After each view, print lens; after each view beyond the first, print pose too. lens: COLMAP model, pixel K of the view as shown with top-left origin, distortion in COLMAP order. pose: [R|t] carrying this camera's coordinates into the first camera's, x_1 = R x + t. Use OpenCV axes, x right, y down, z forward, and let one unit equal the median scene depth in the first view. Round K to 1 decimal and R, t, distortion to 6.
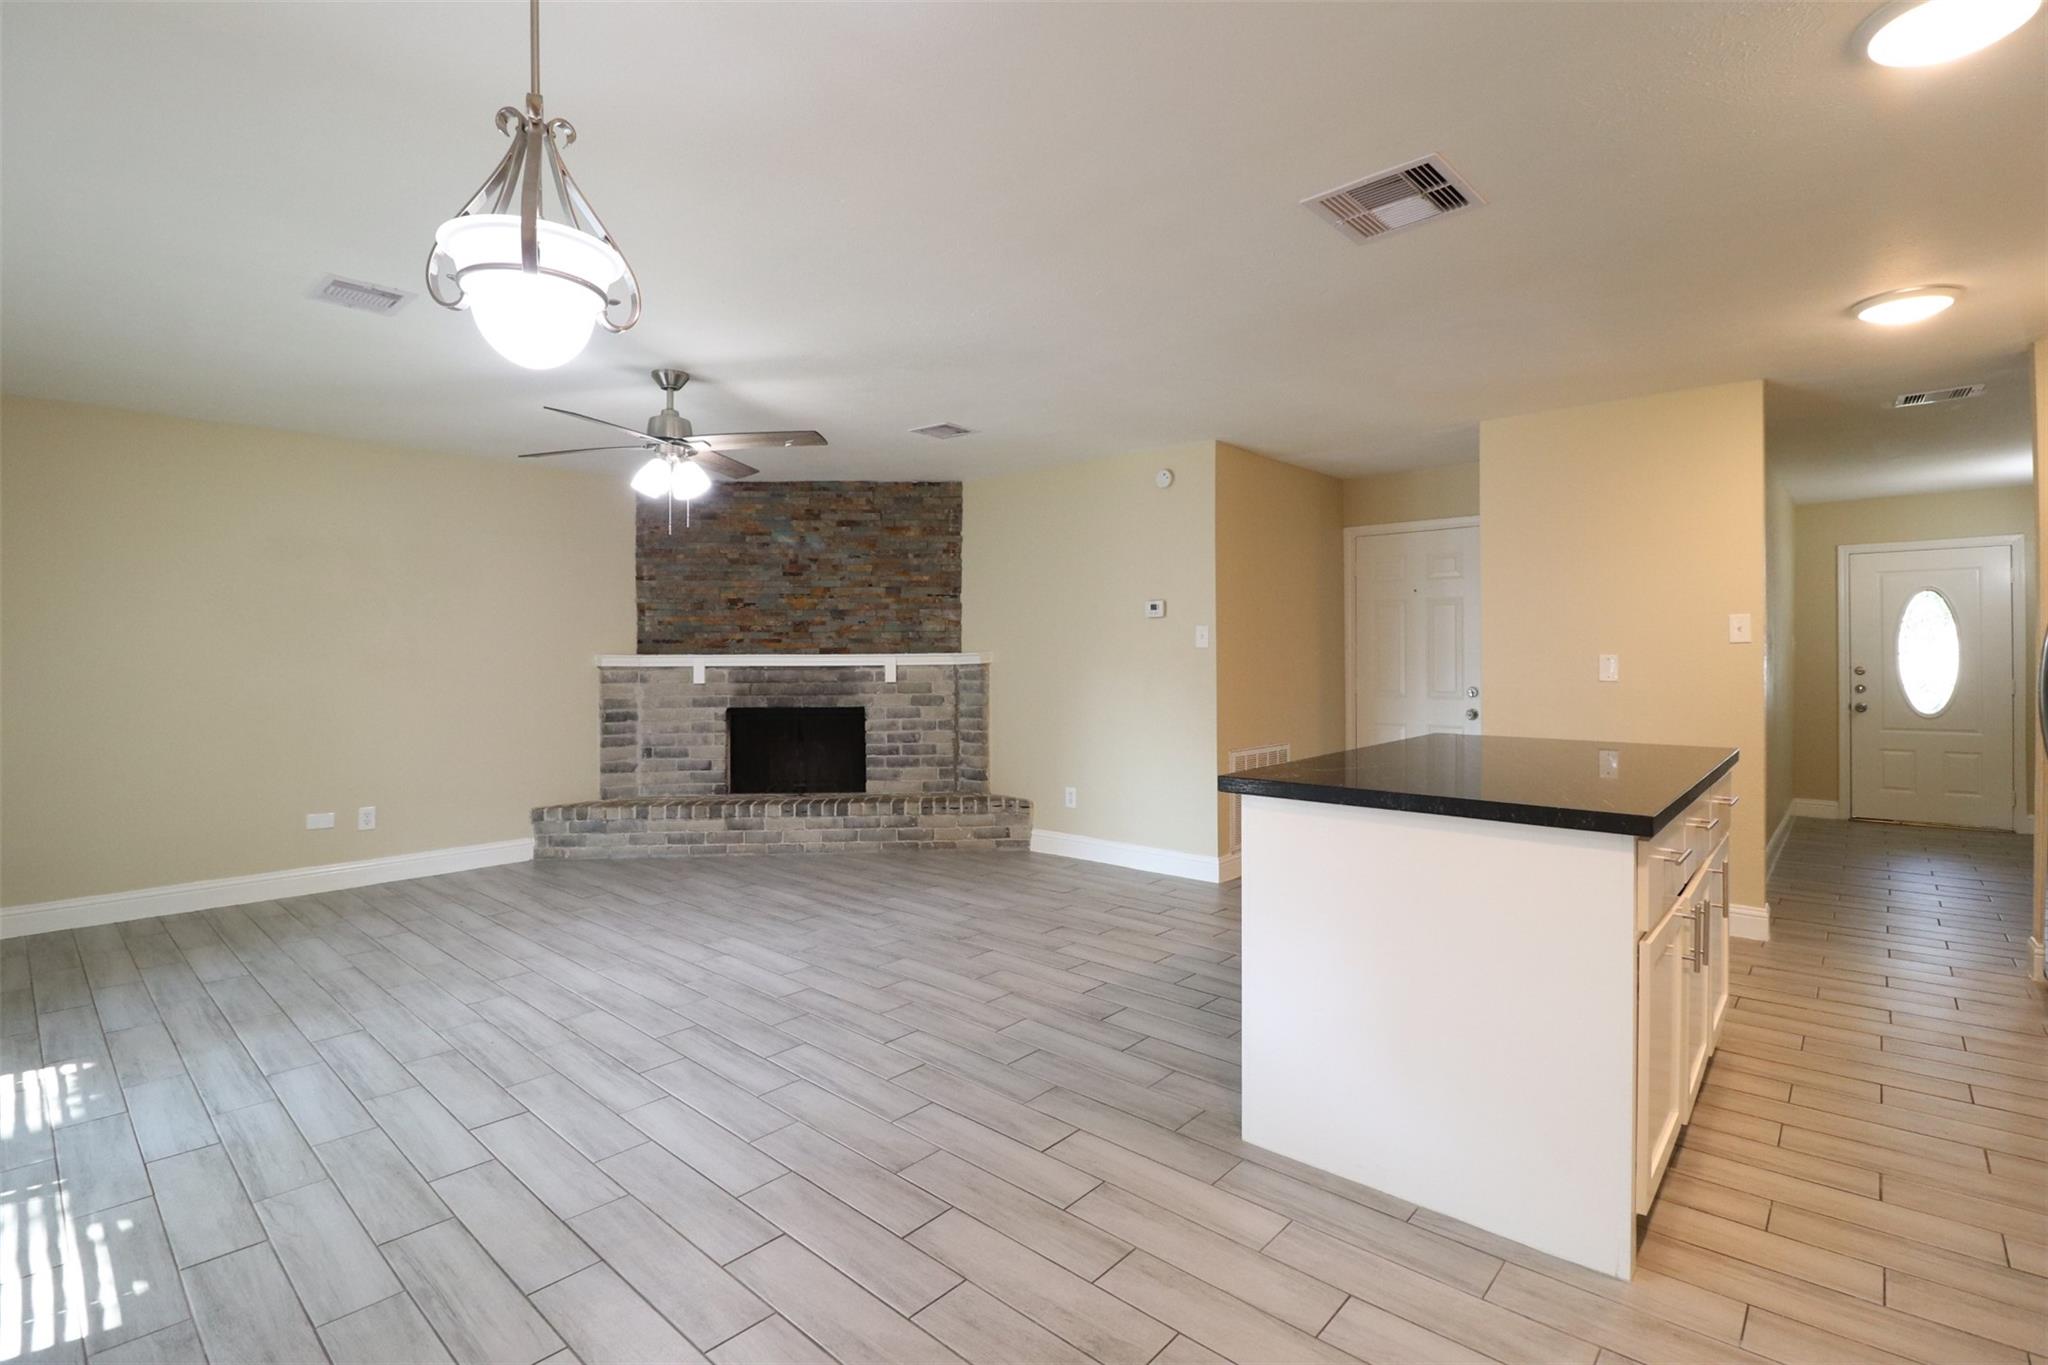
lens RADIAL K [[944.9, 0, 1034.9], [0, 944.9, 660.2], [0, 0, 1]] dist [-0.019734, -0.001289]
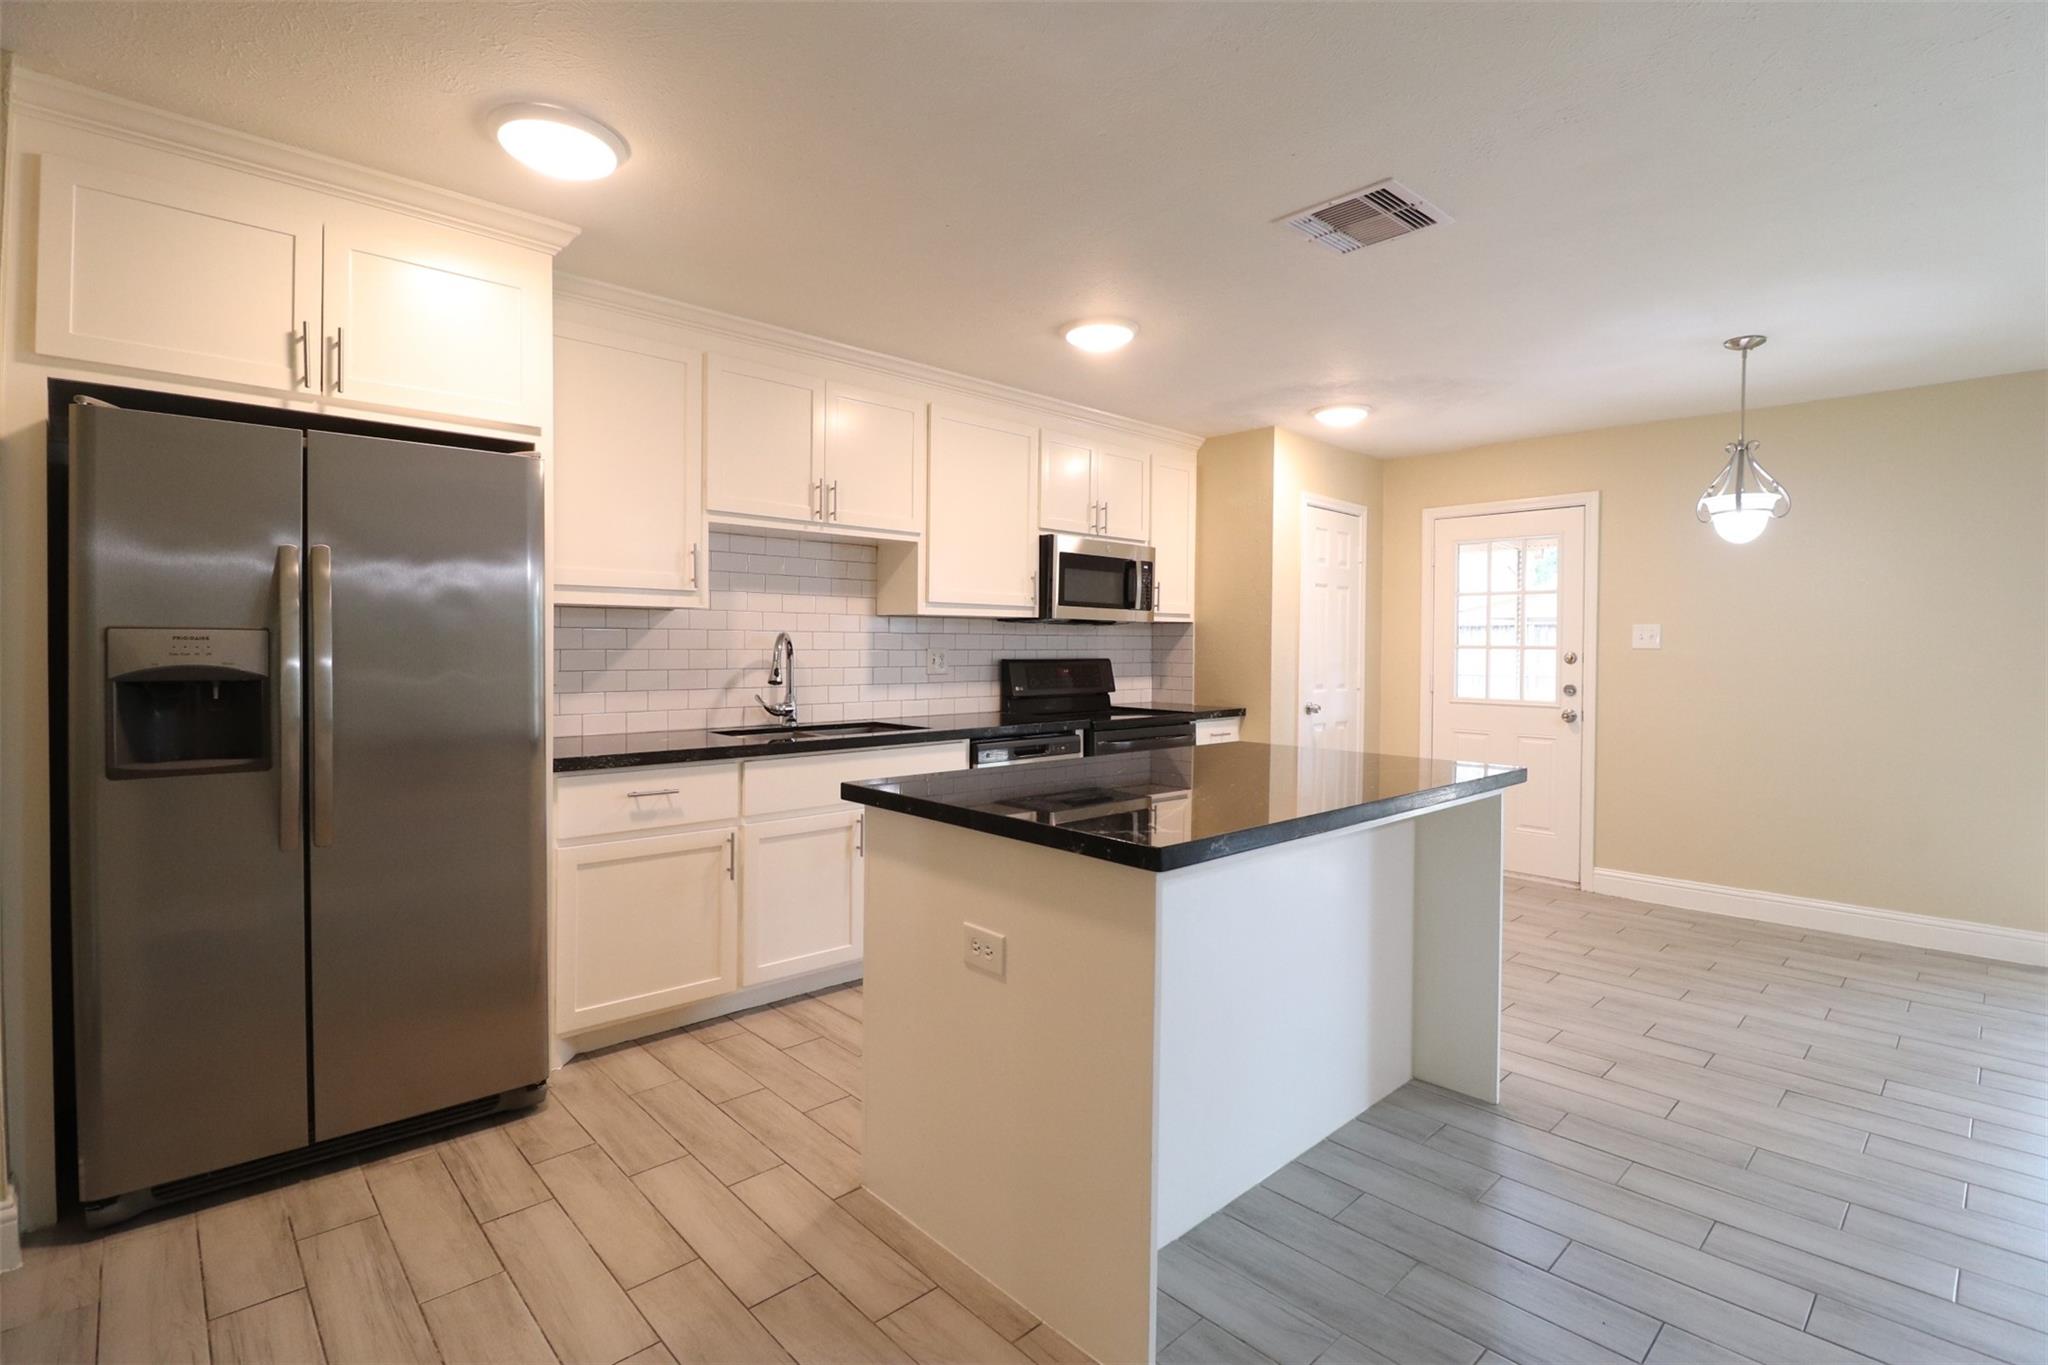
lens RADIAL K [[944.9, 0, 1034.9], [0, 944.9, 660.2], [0, 0, 1]] dist [-0.019734, -0.001289]
pose [[-0.995995, -0.007745, 0.089075, 0.530837], [-0.005975, 0.999780, 0.020114, -0.017071], [-0.089212, 0.019502, -0.995822, 1.688170]]
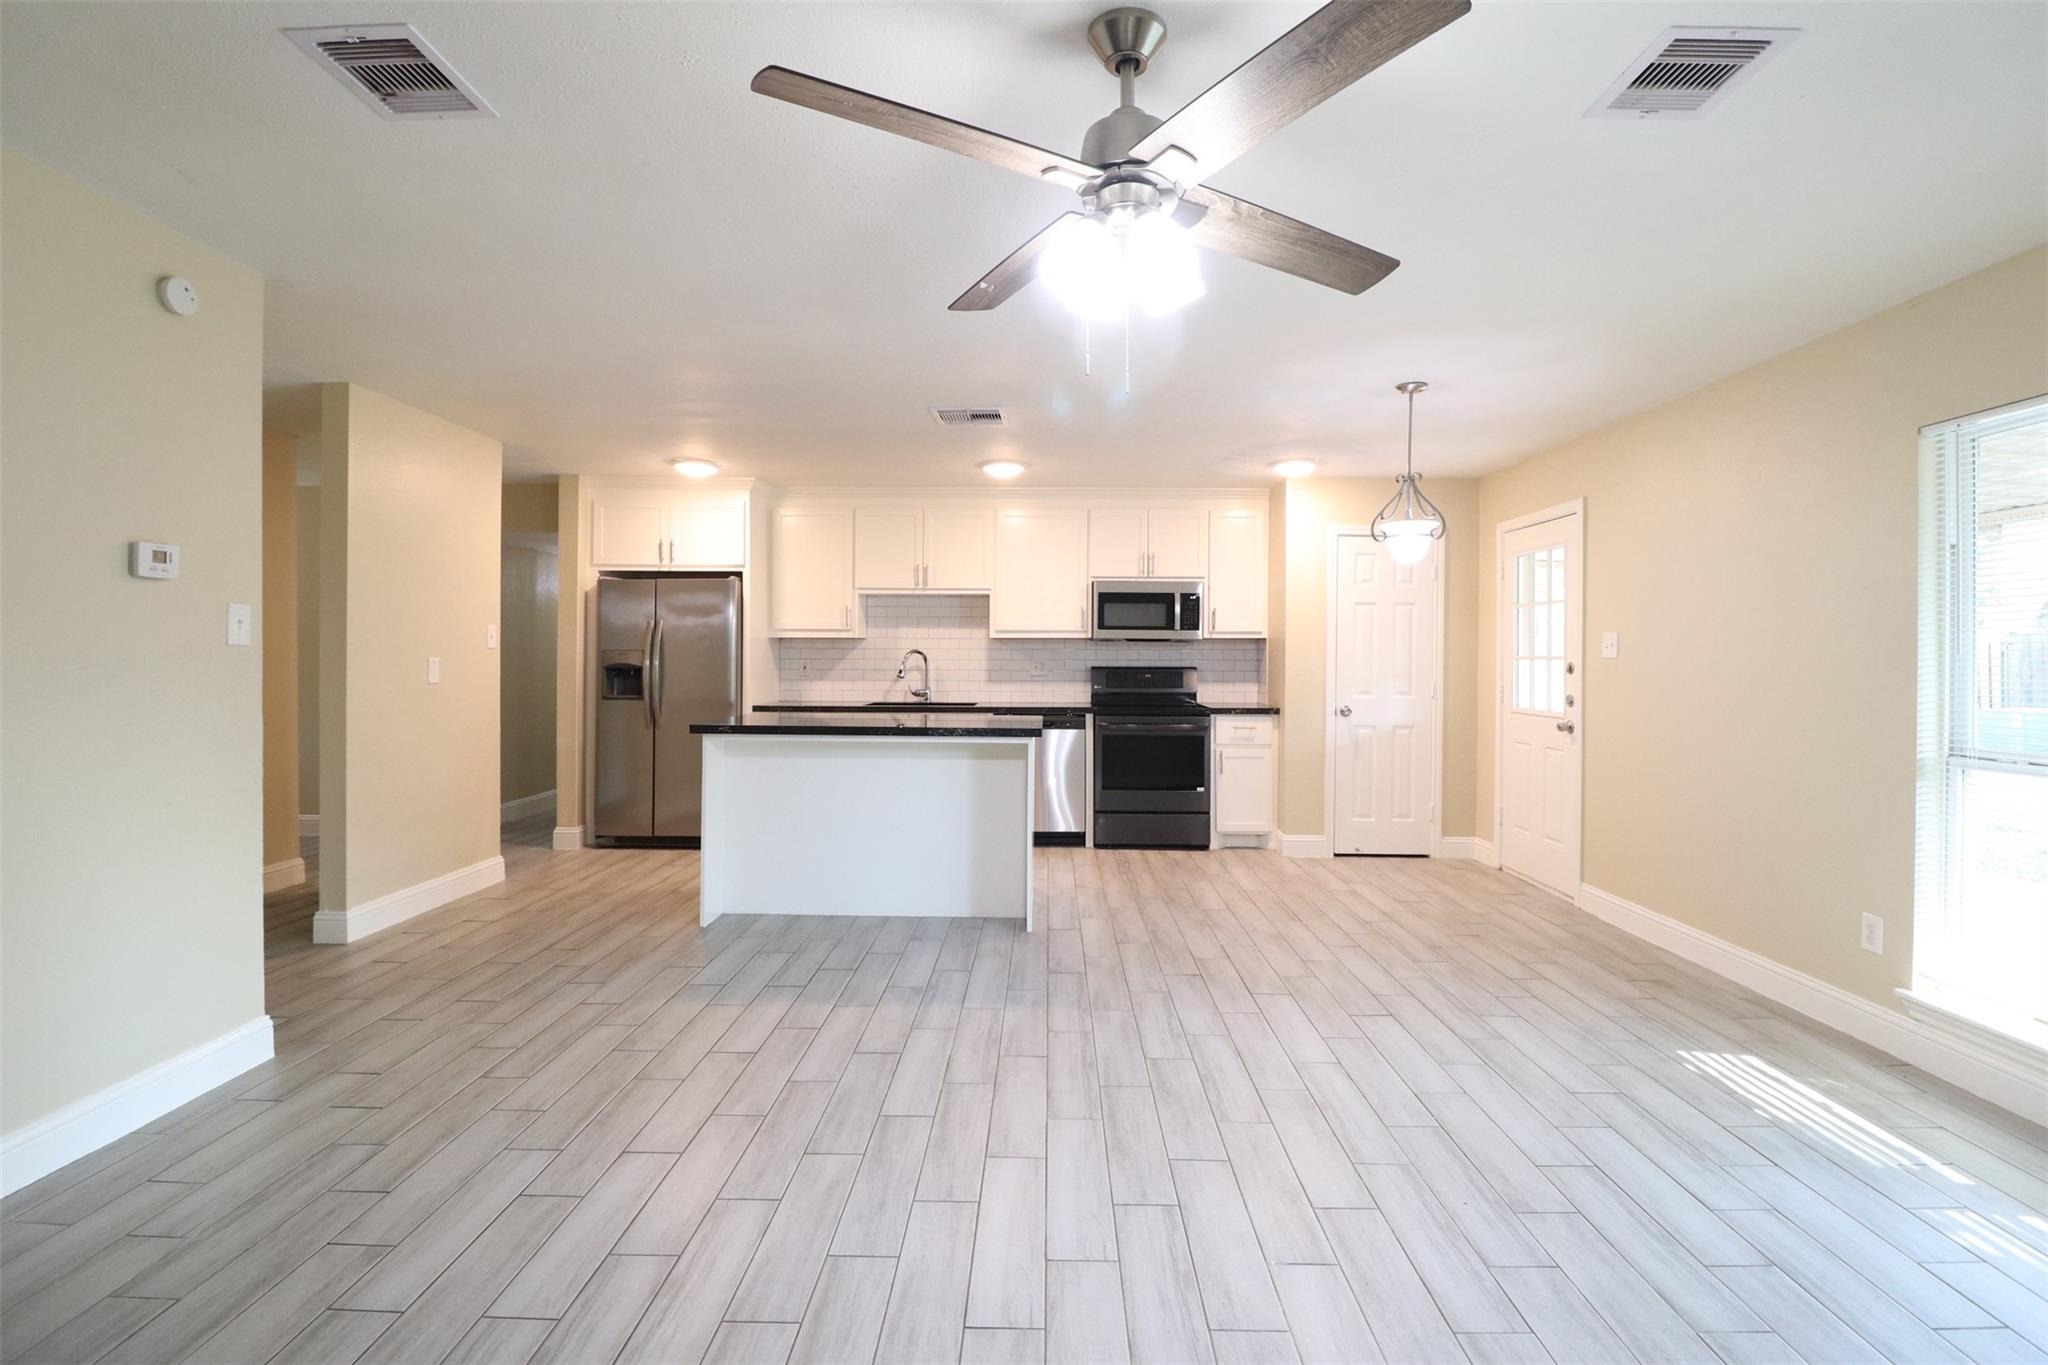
lens RADIAL K [[944.9, 0, 1034.9], [0, 944.9, 660.2], [0, 0, 1]] dist [-0.019734, -0.001289]
pose [[-0.650885, -0.004459, 0.759163, -0.908412], [-0.001362, 0.999988, 0.004705, -0.012806], [-0.759175, 0.002028, -0.650883, 1.718793]]
